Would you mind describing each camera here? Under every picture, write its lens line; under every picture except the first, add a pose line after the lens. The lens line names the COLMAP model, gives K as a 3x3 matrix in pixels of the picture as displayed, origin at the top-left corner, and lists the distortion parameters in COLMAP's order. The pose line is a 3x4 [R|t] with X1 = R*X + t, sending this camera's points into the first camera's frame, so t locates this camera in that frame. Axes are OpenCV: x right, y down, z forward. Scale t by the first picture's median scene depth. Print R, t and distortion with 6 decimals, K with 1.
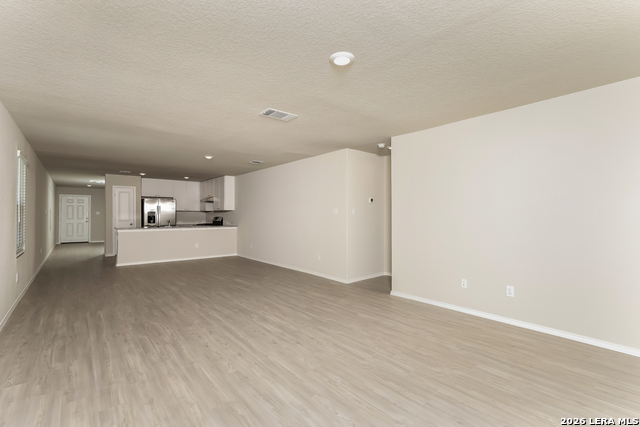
lens RADIAL K [[291.6, 0, 326.9], [0, 291.6, 213.2], [0, 0, 1]] dist [0.002671, -0.000056]
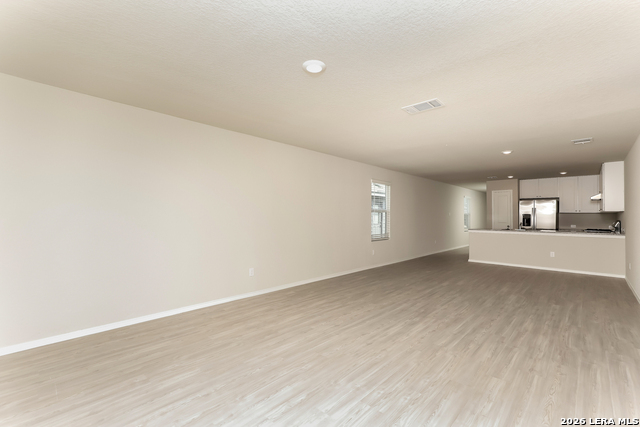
lens RADIAL K [[291.6, 0, 326.8], [0, 291.6, 213.2], [0, 0, 1]] dist [0.002671, -0.000056]
pose [[0.121101, -0.006064, -0.992622, 0.716165], [-0.003005, 0.999975, -0.006475, 0.001804], [0.992636, 0.003767, 0.121080, 0.597468]]
